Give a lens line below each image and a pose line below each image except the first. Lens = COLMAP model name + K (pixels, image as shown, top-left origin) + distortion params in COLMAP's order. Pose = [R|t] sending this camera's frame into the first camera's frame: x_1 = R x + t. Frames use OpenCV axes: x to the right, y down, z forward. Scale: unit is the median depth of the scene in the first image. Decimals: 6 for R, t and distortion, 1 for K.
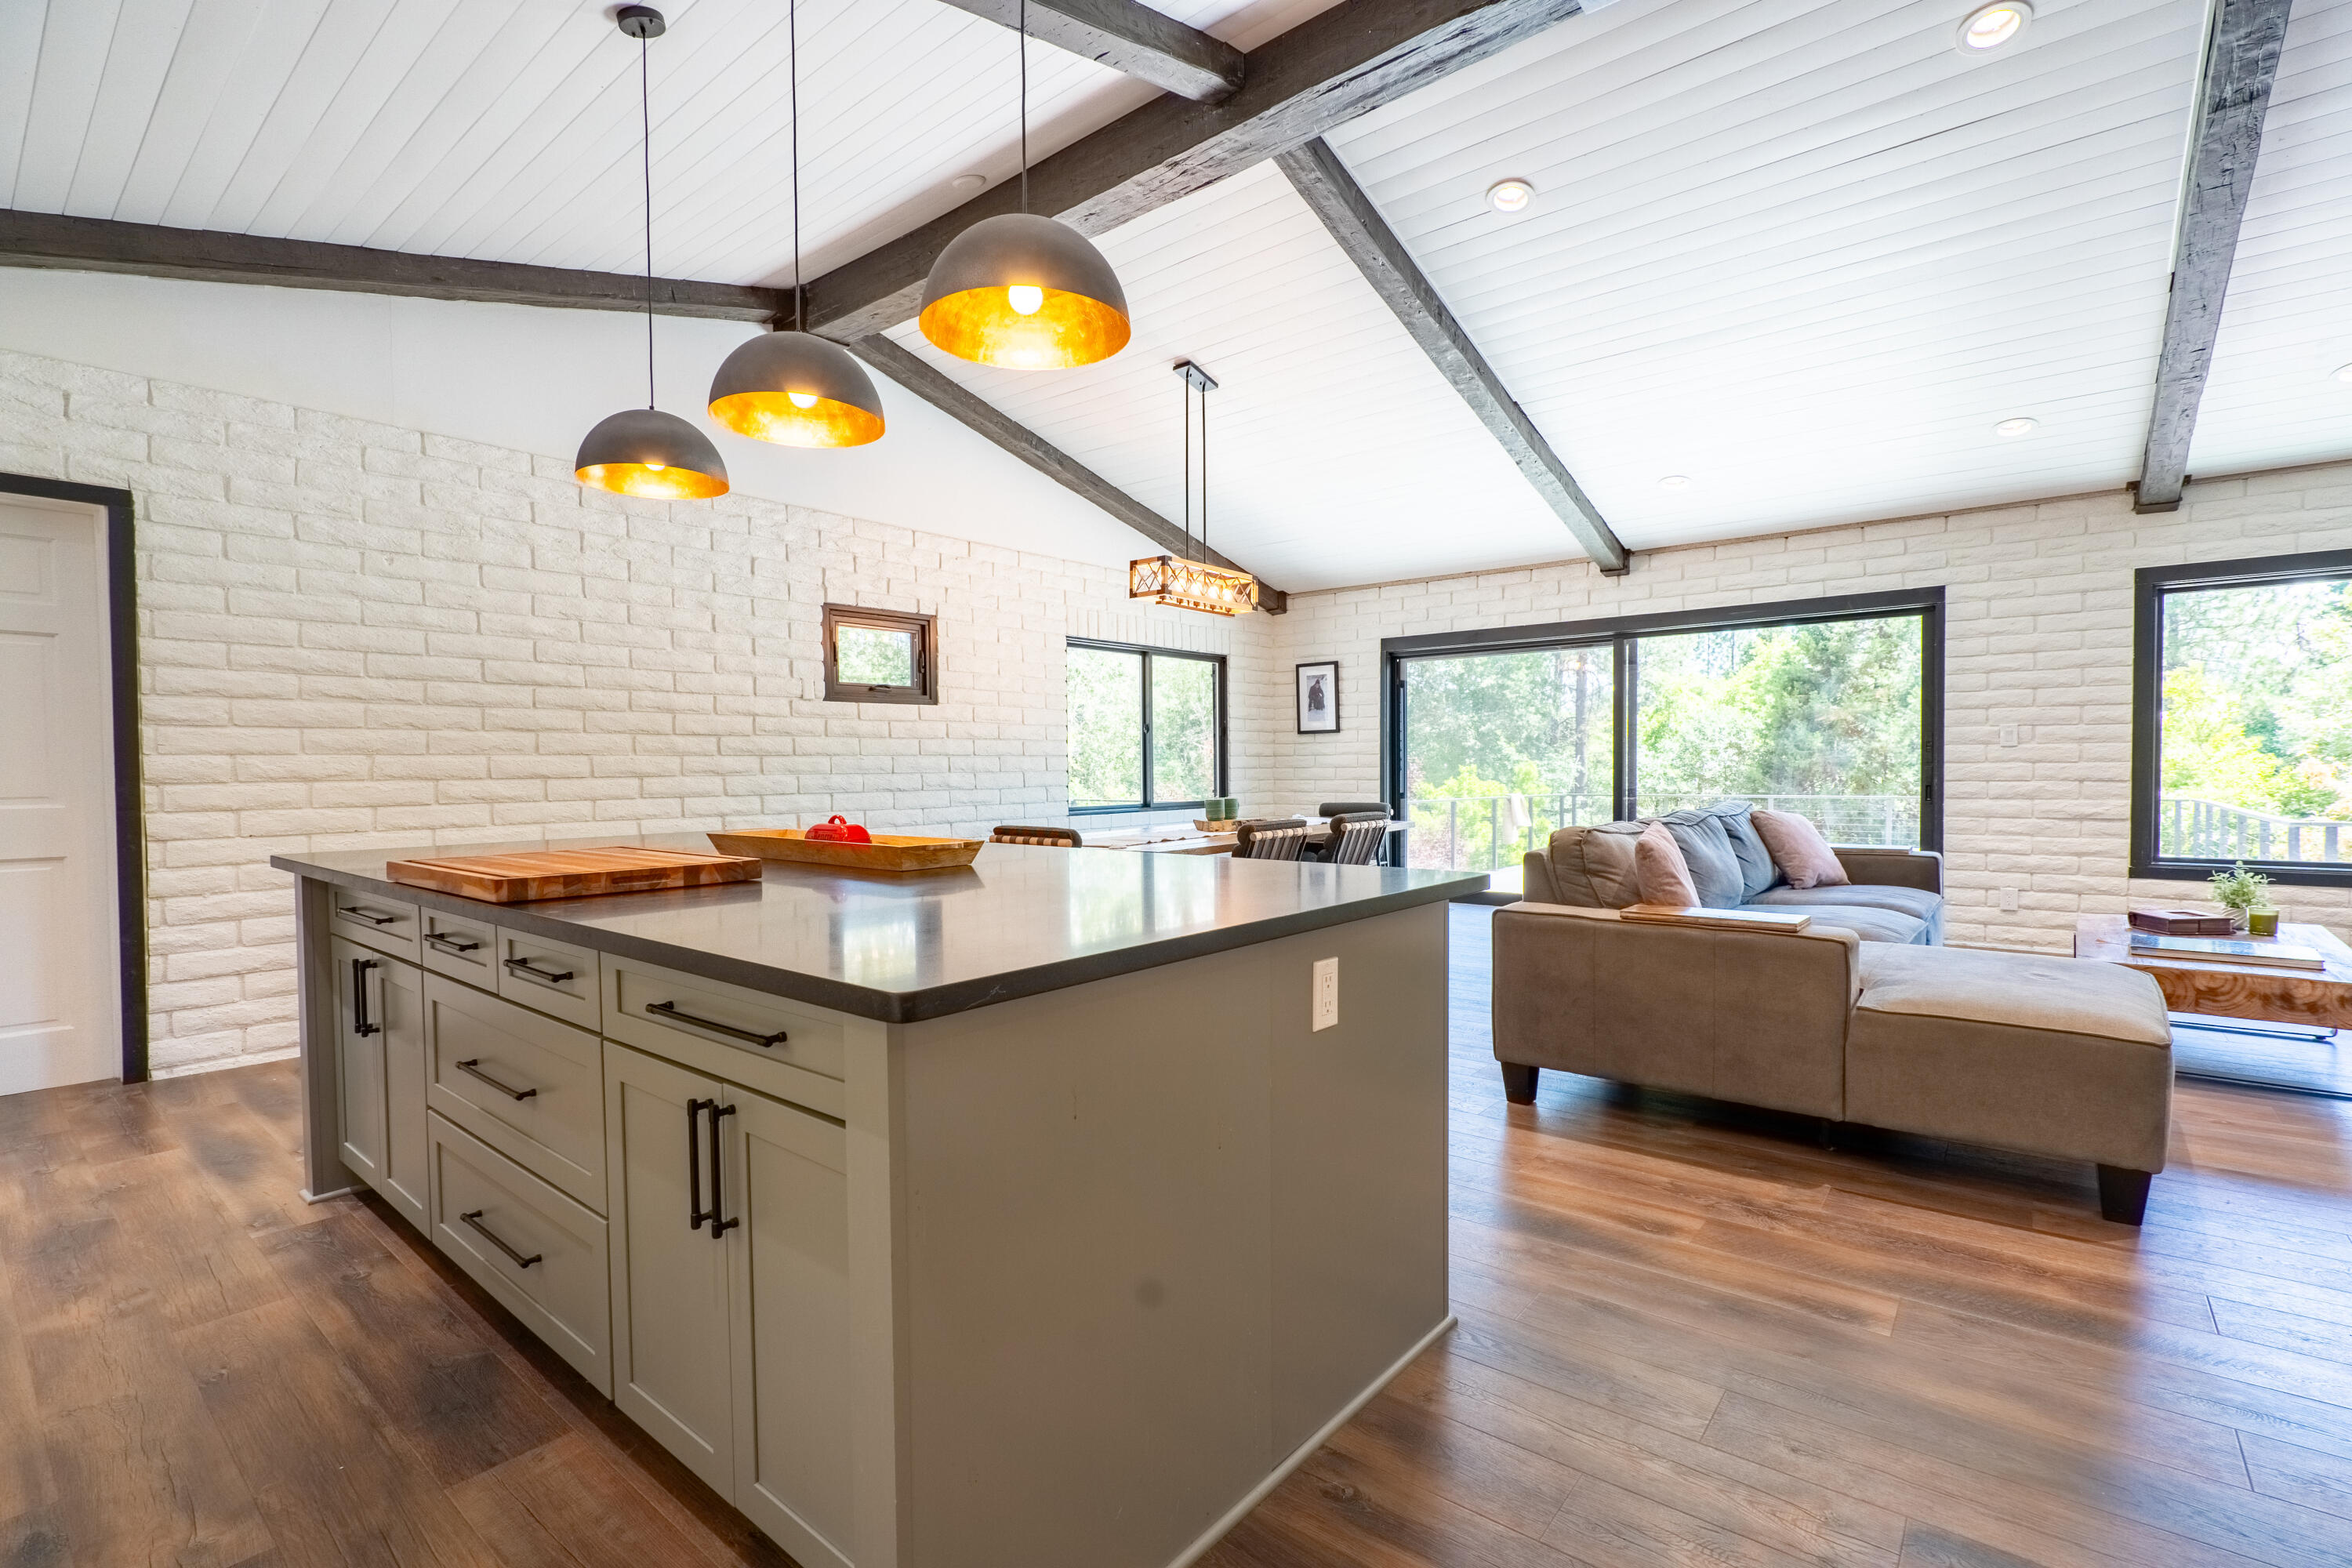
lens RADIAL K [[1063.3, 0, 1184.9], [0, 1063.3, 796.3], [0, 0, 1]] dist [-0.009039, 0.004282]
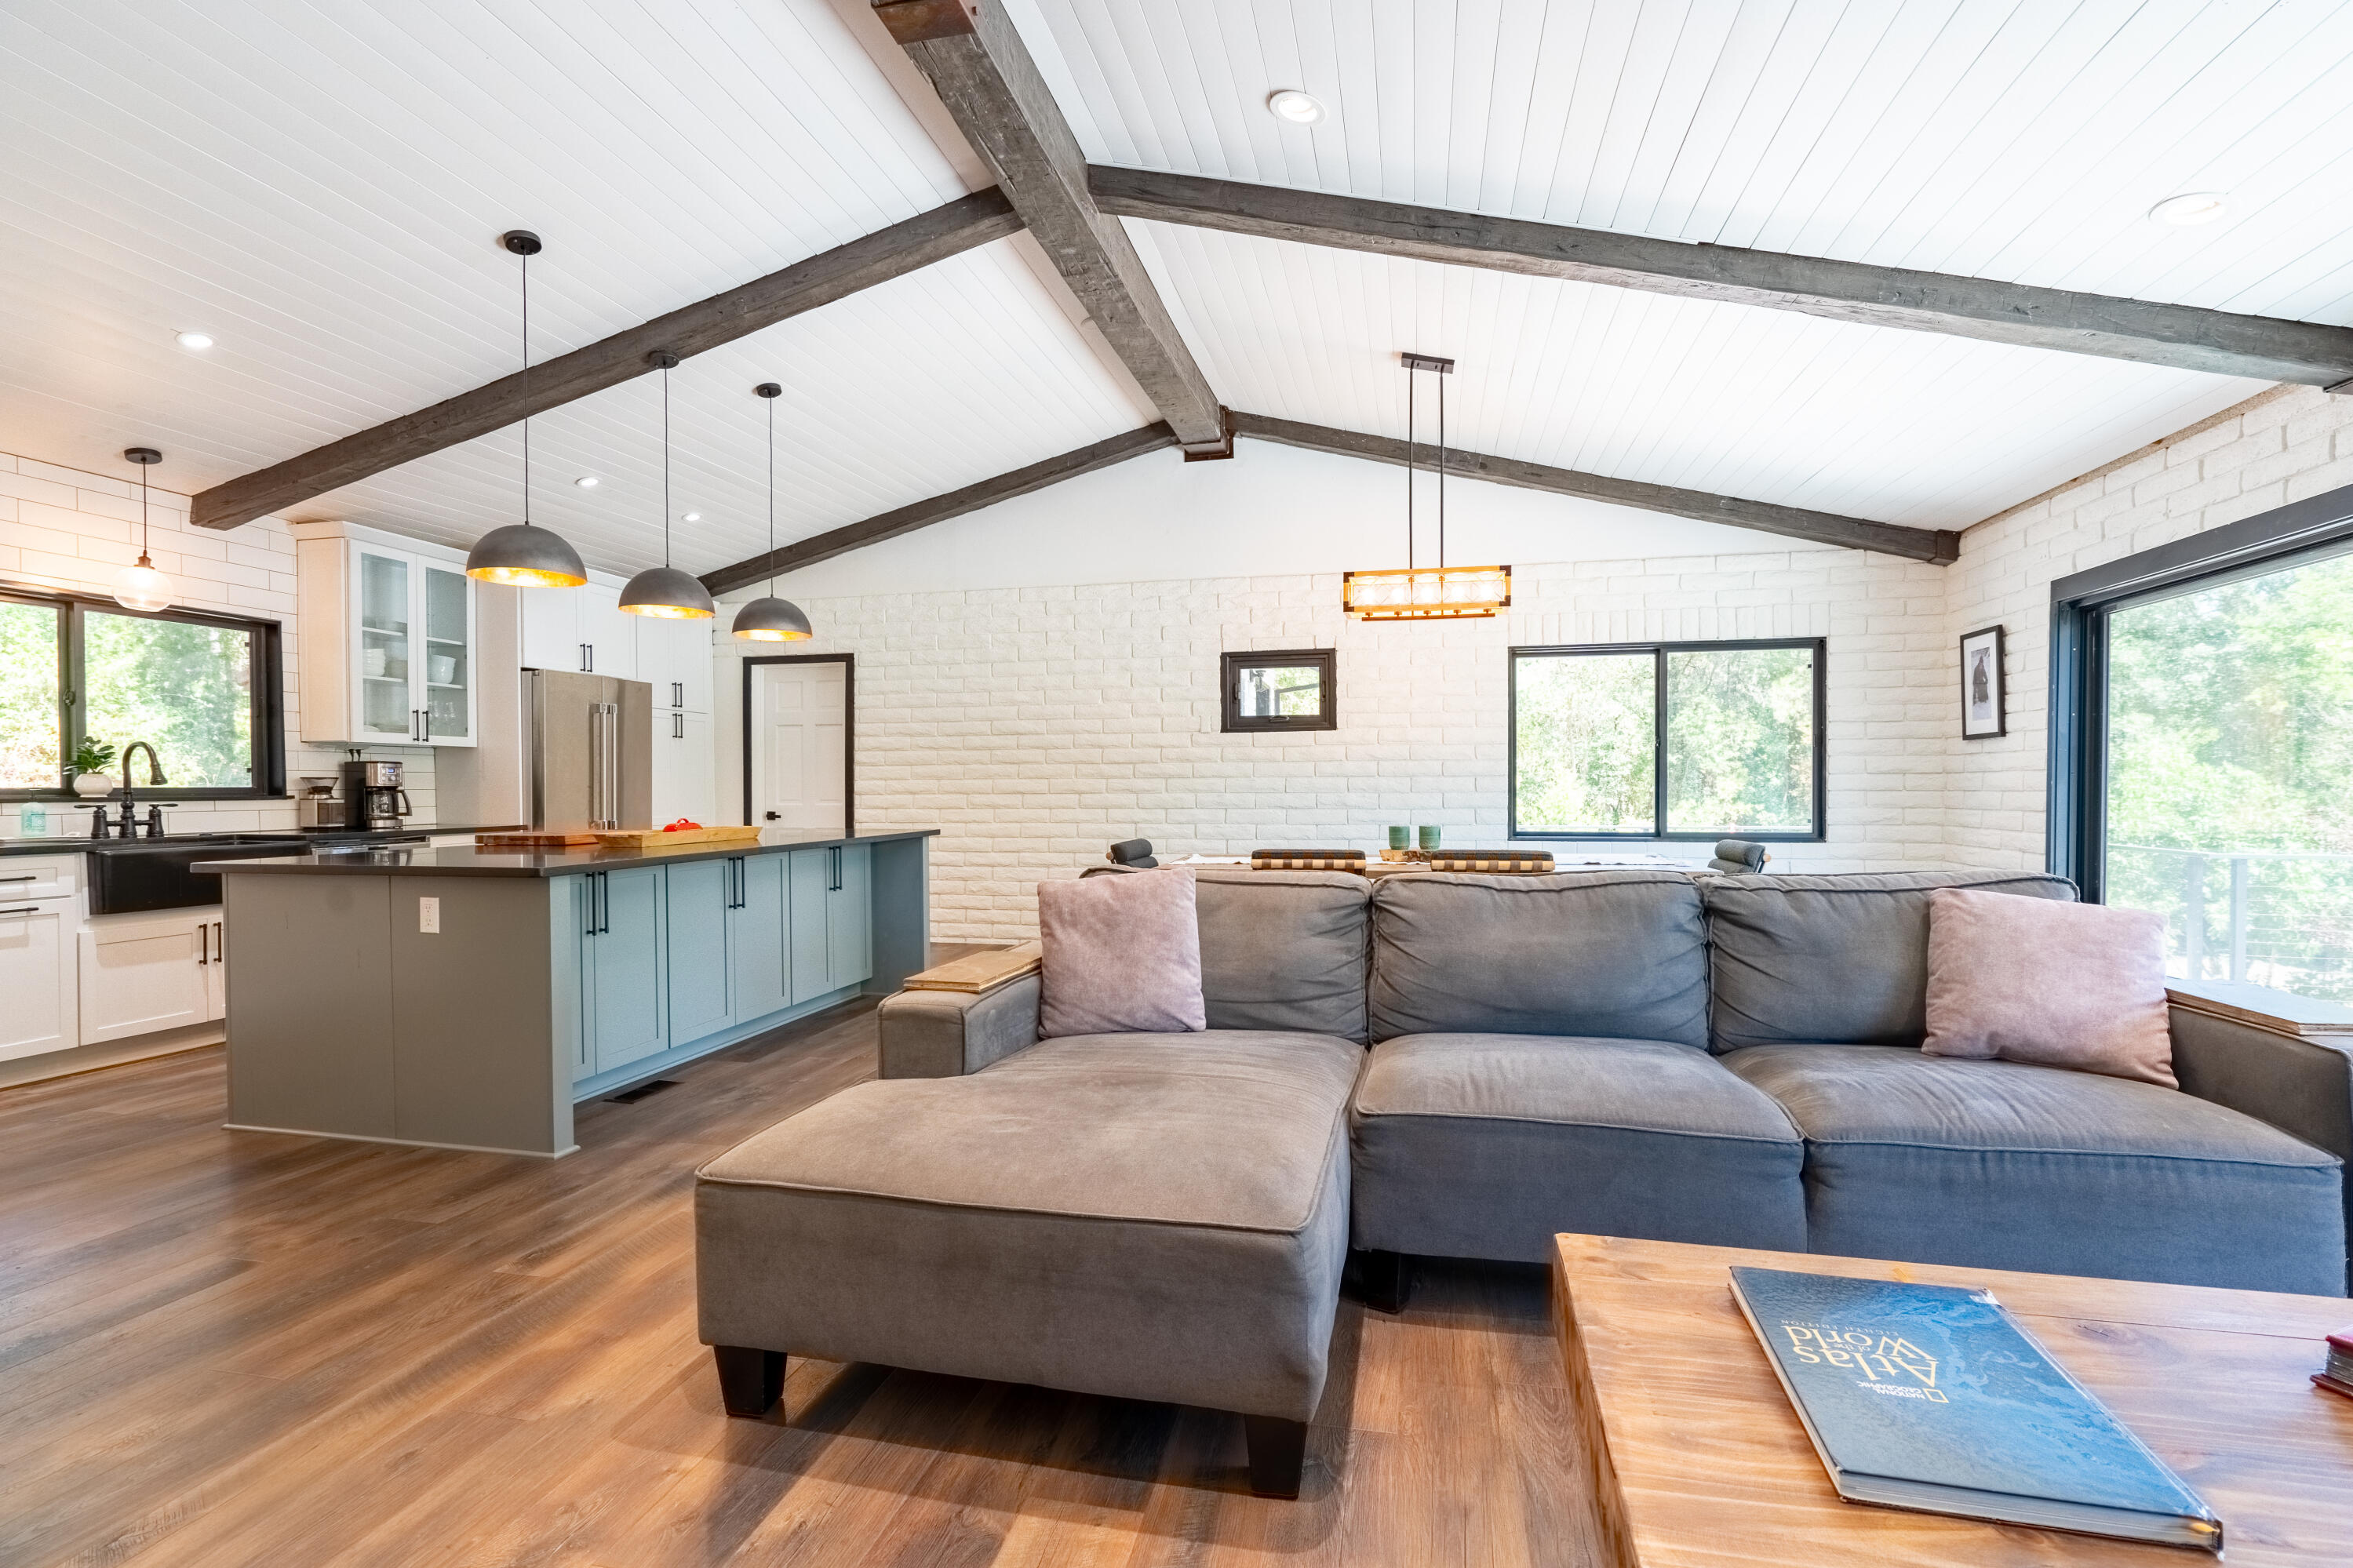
lens RADIAL K [[1063.6, 0, 1180.2], [0, 1063.6, 805.8], [0, 0, 1]] dist [-0.009039, 0.004282]
pose [[0.451193, 0.023562, -0.892115, 0.845520], [-0.024457, 0.999602, 0.014032, -0.024908], [0.892091, 0.015488, 0.451590, 0.464152]]
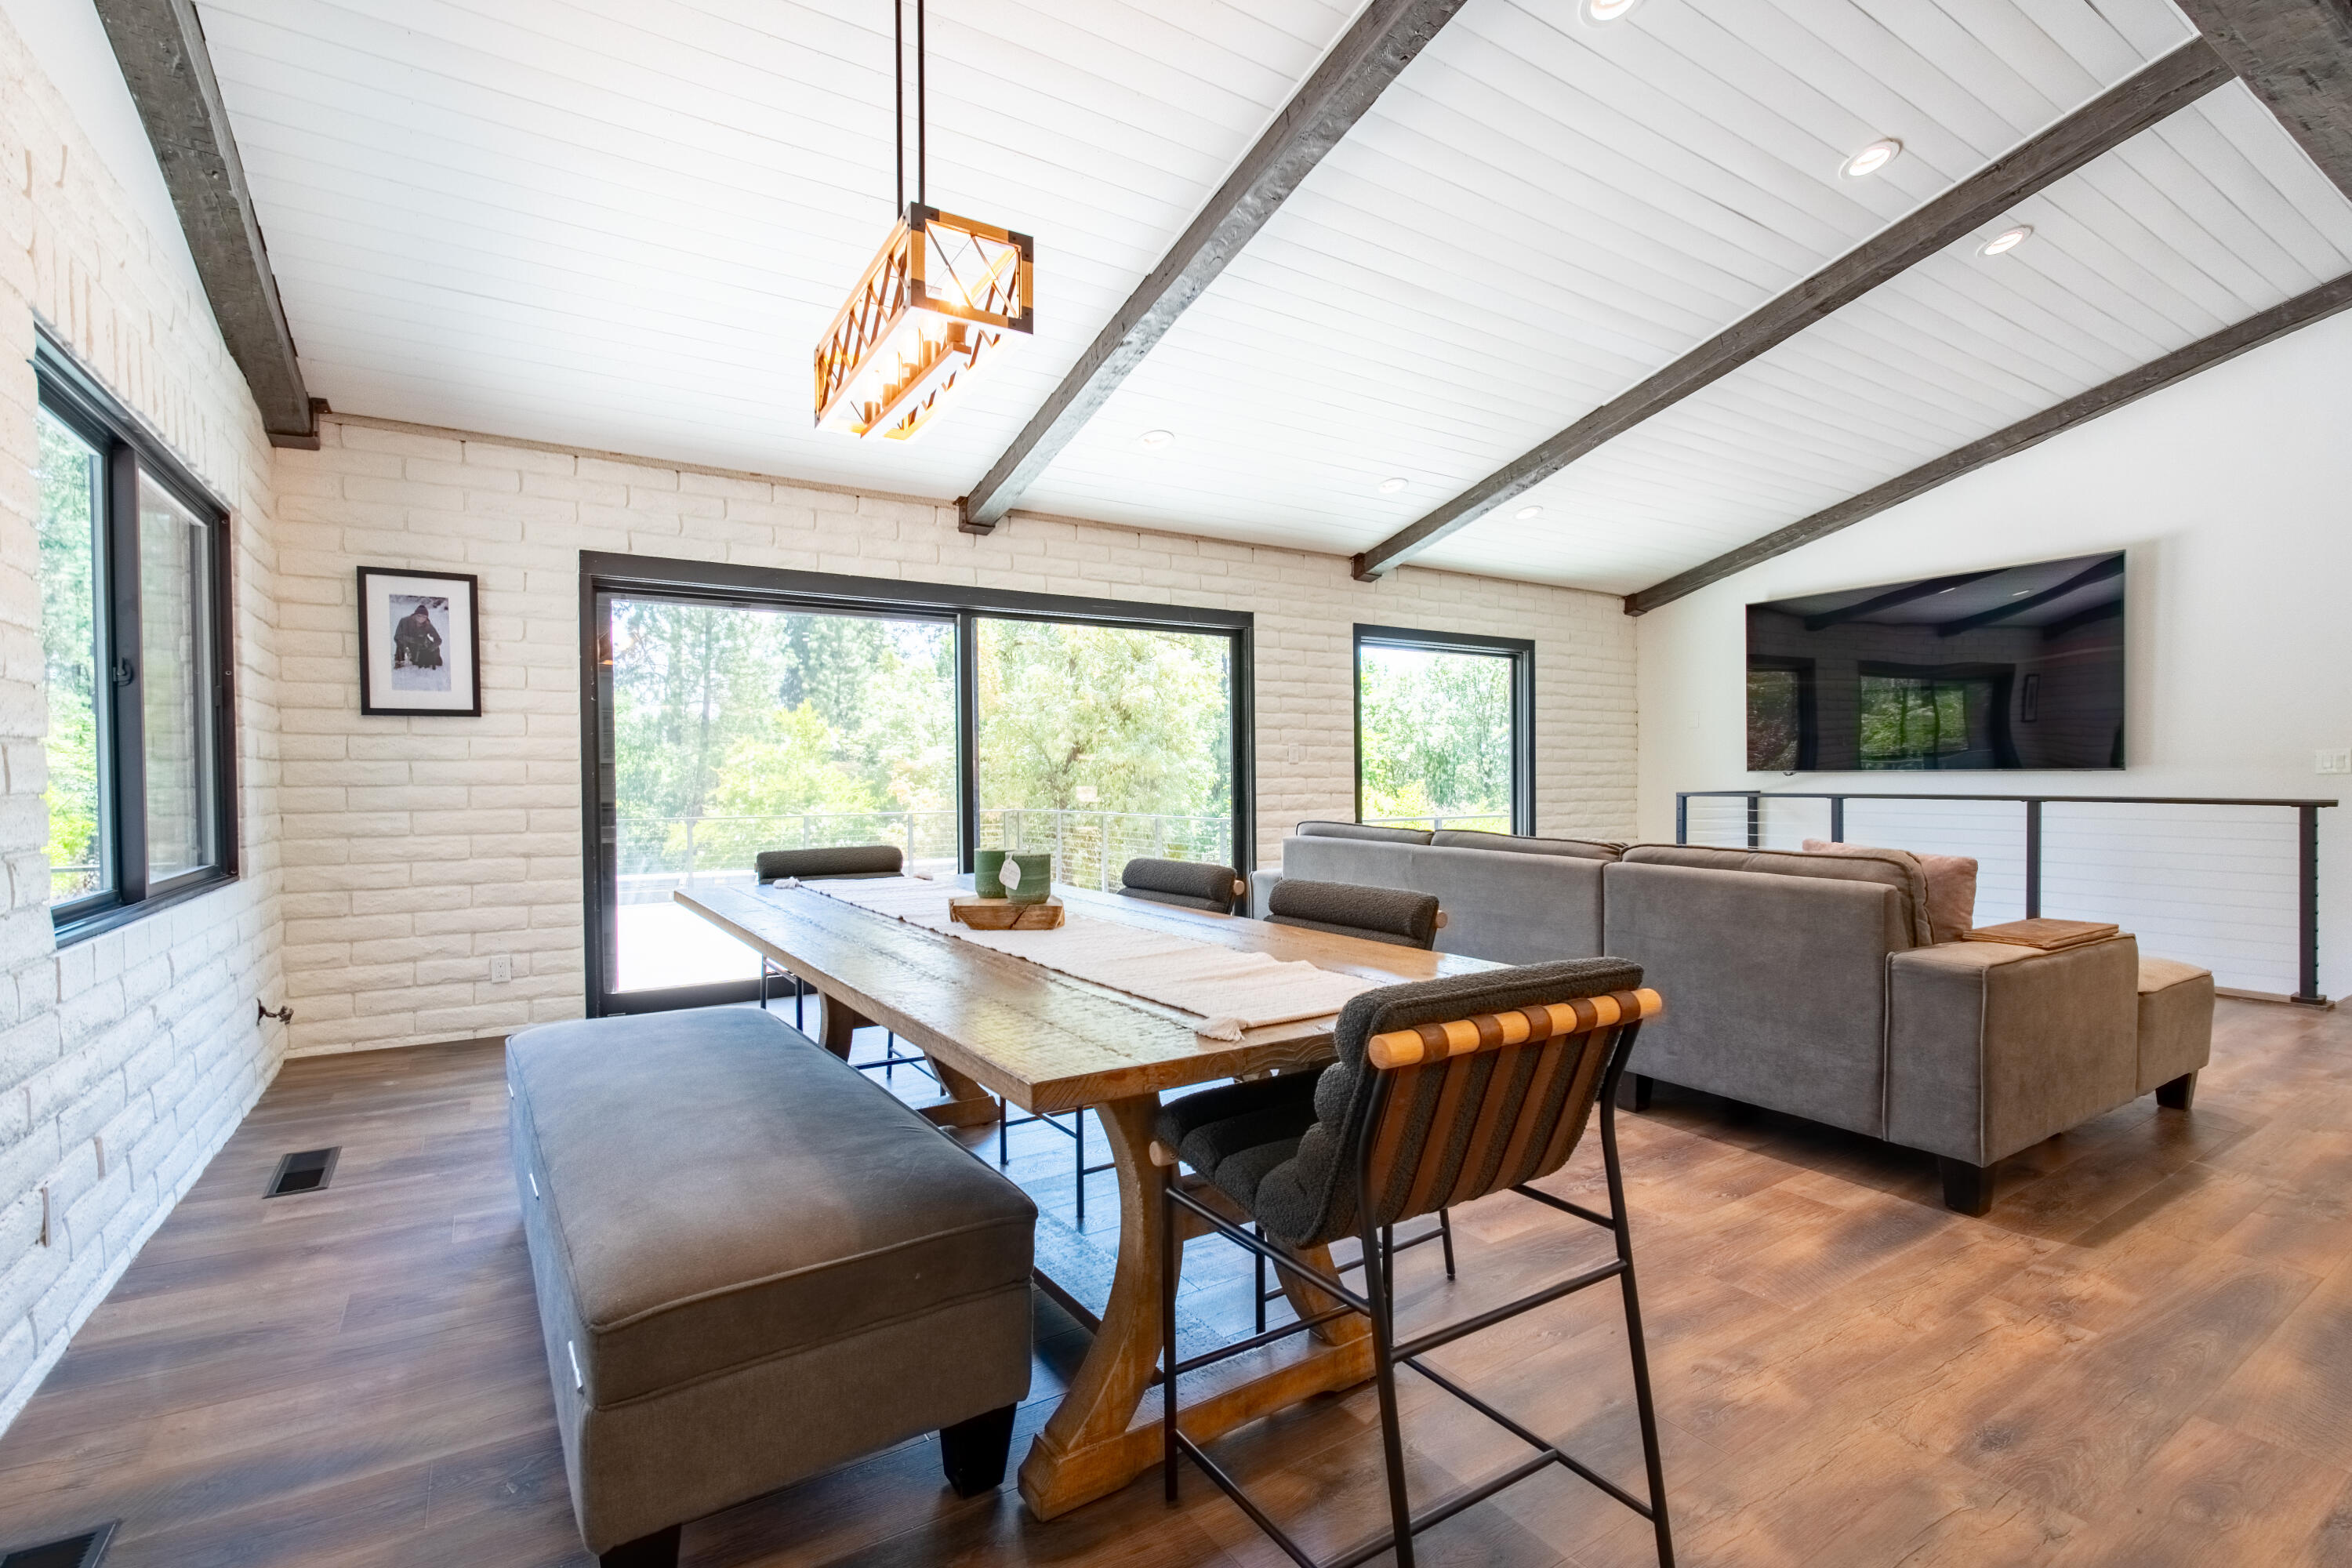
lens RADIAL K [[1063.3, 0, 1175.4], [0, 1063.3, 799.7], [0, 0, 1]] dist [-0.009039, 0.004282]
pose [[0.311256, -0.015339, 0.950202, -0.406238], [0.029252, 0.999551, 0.006554, -0.022172], [-0.949876, 0.025755, 0.311565, 0.897955]]
